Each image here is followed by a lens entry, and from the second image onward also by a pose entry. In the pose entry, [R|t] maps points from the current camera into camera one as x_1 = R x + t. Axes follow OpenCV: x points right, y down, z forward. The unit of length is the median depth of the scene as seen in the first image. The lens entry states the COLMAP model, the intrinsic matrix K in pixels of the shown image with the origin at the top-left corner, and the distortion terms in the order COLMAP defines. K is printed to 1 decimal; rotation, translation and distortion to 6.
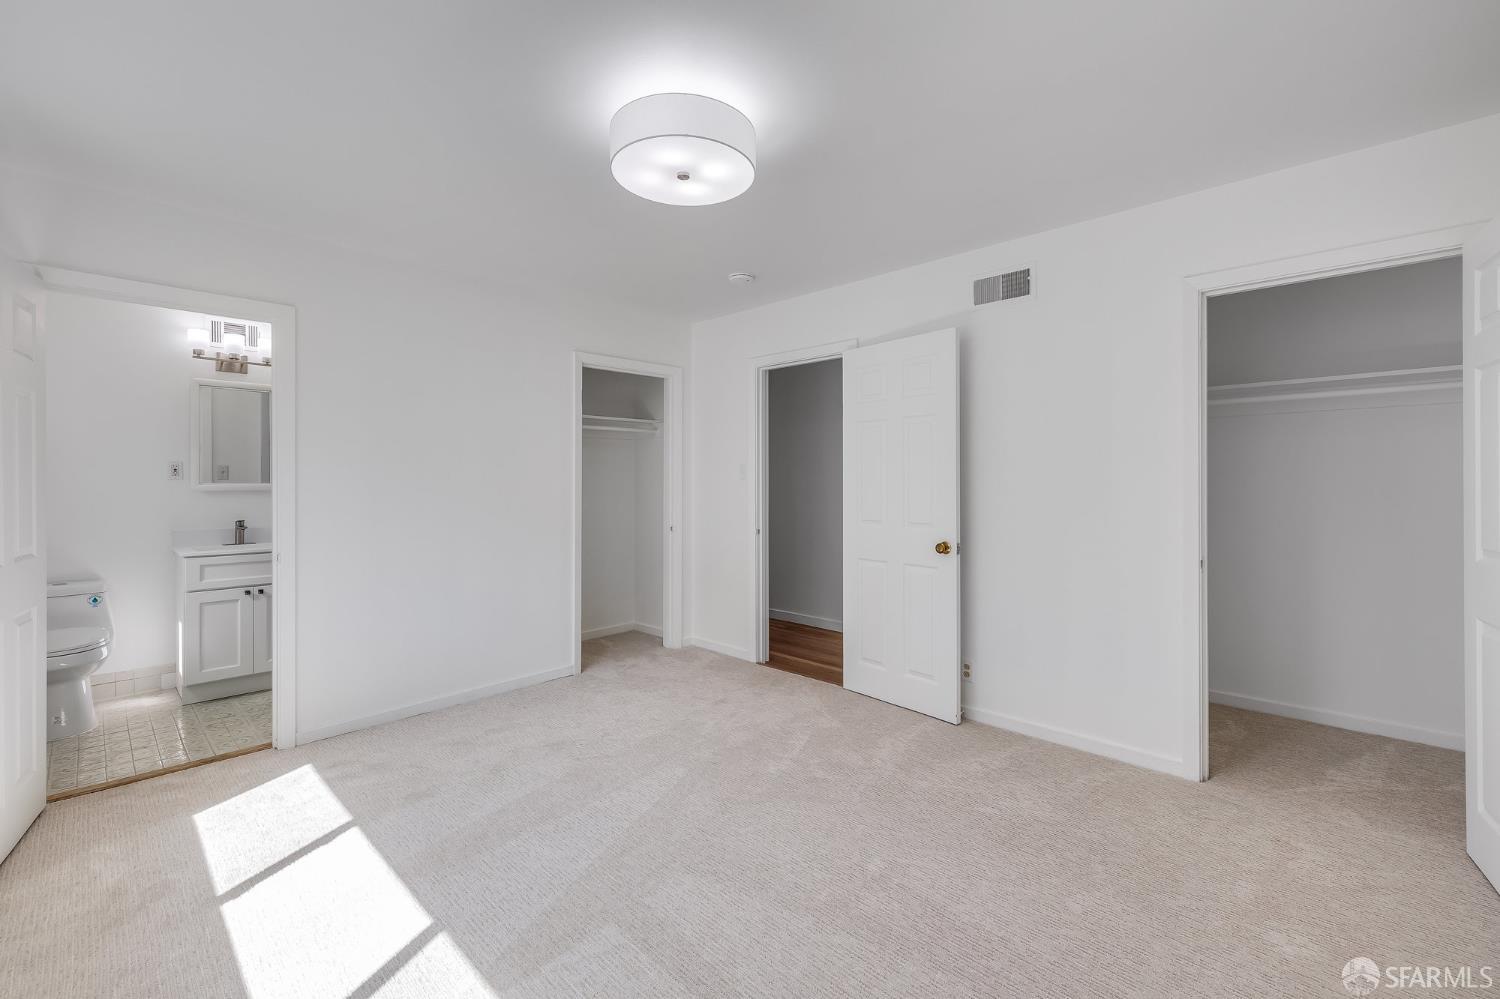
lens RADIAL K [[632.6, 0, 750.0], [0, 632.6, 499.5], [0, 0, 1]] dist [-0.000038, 0.000084]
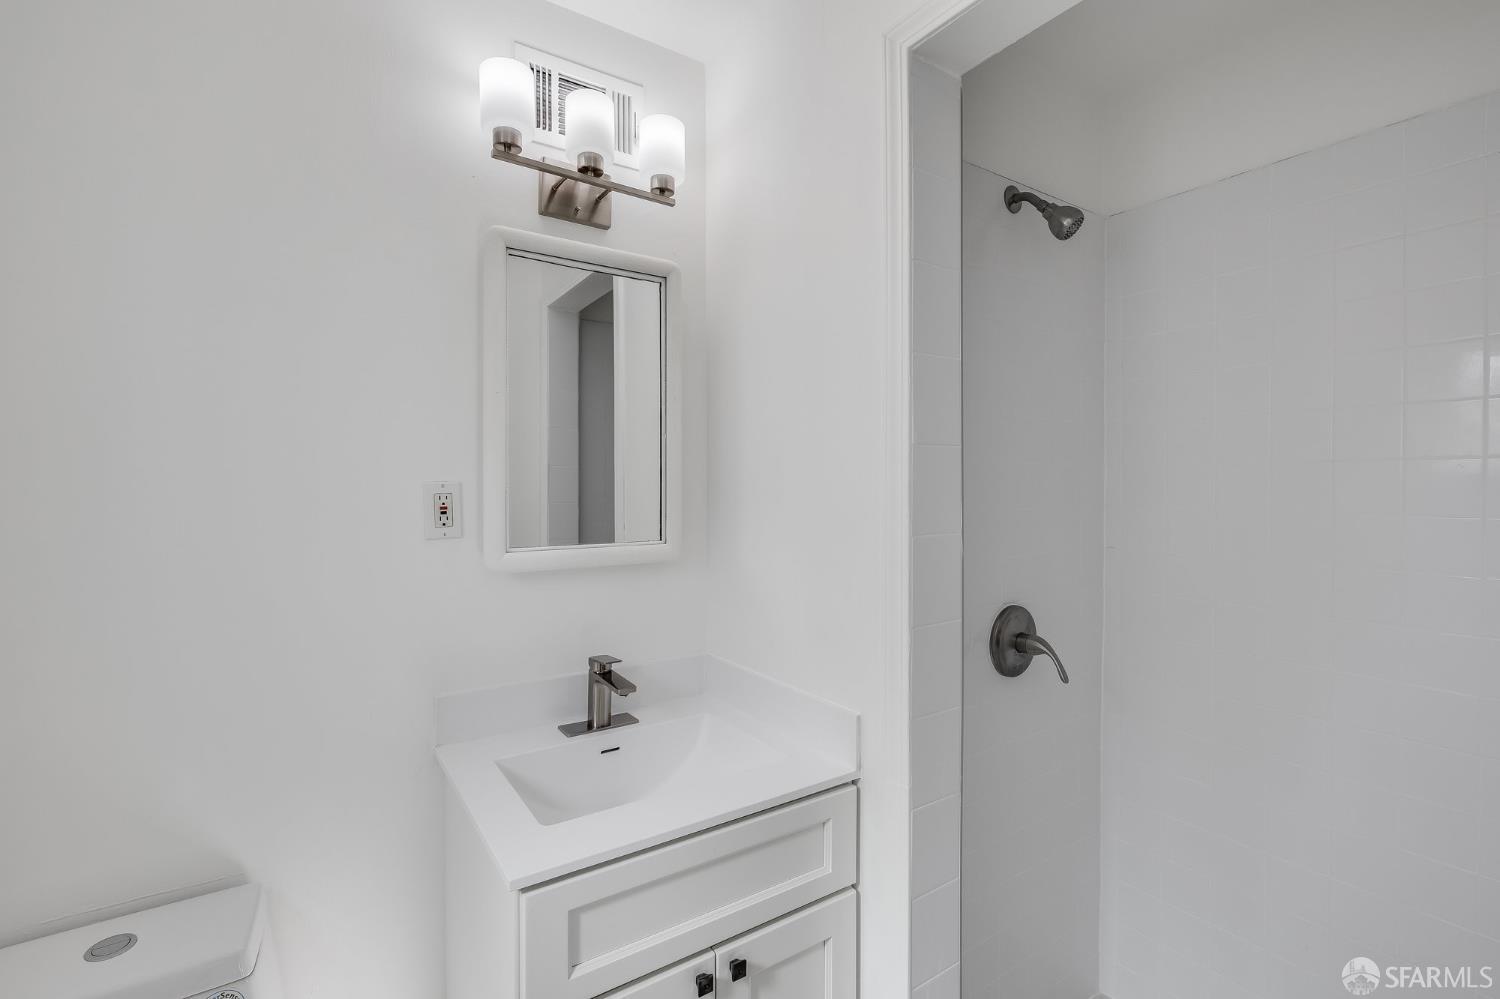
lens RADIAL K [[687.1, 0, 750.0], [0, 687.1, 499.5], [0, 0, 1]] dist [-0.001918, -0.000181]
pose [[0.976346, 0.000393, -0.216215, -0.672165], [-0.000484, 1.000000, -0.000370, -0.050527], [0.216214, 0.000466, 0.976346, 0.682905]]
